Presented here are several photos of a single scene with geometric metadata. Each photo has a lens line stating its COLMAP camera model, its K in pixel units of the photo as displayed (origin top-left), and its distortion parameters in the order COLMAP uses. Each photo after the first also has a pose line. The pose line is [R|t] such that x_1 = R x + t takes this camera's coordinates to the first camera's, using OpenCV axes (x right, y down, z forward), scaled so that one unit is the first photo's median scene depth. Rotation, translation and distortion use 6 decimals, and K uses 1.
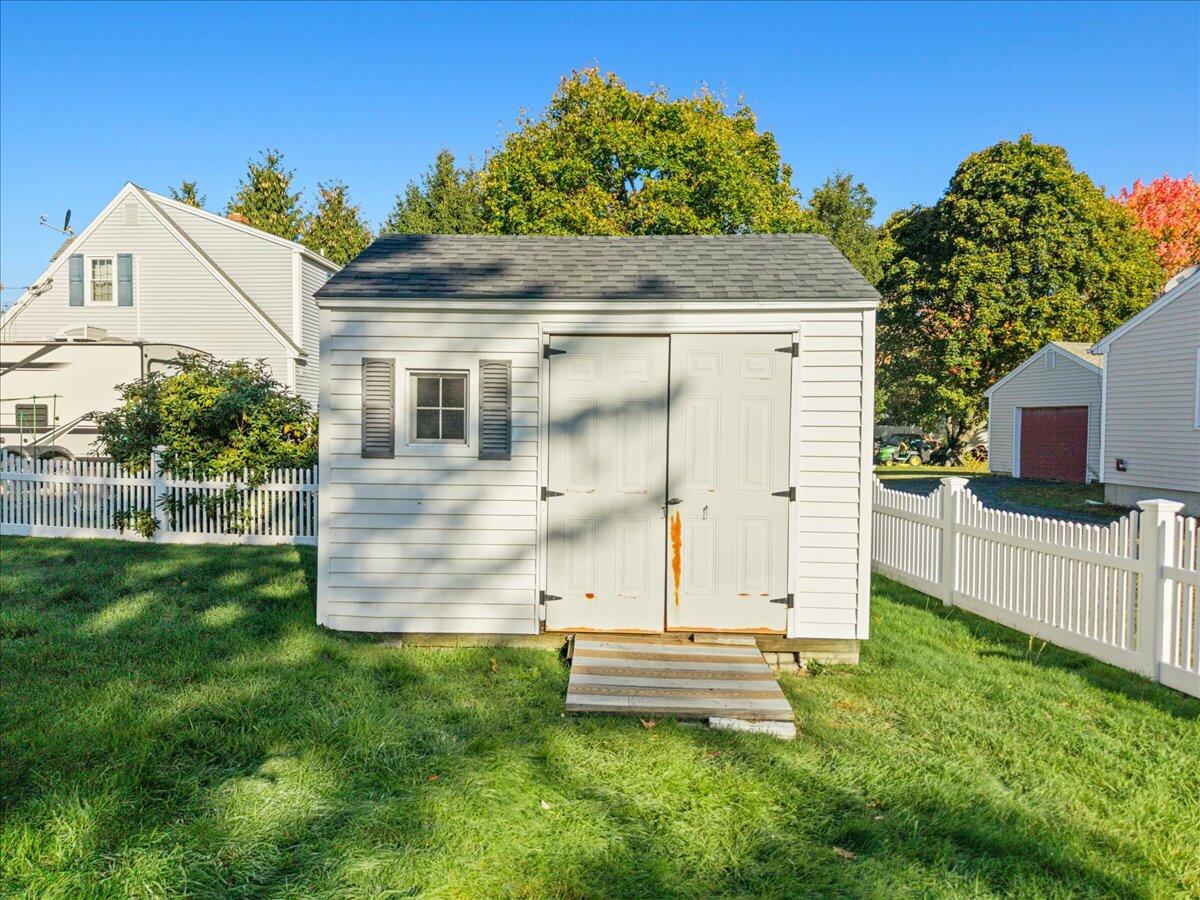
lens RADIAL K [[806.8, 0, 592.1], [0, 806.8, 461.7], [0, 0, 1]] dist [0.042318, -0.064979]
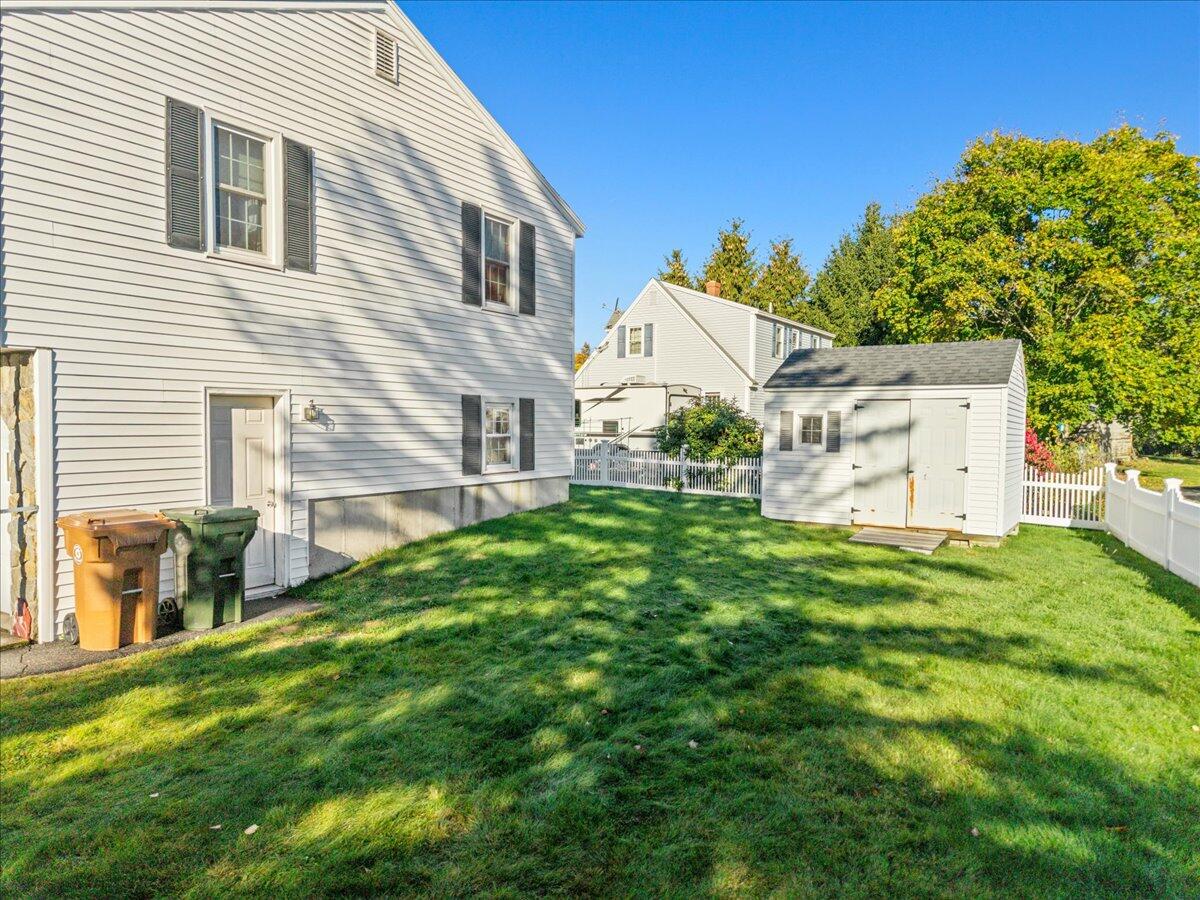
lens RADIAL K [[806.8, 0, 592.1], [0, 806.8, 461.7], [0, 0, 1]] dist [0.042318, -0.064979]
pose [[0.859696, 0.022940, -0.510291, 0.271057], [-0.023736, 0.999706, 0.004954, 0.017167], [0.510255, 0.007853, 0.859987, -0.791903]]
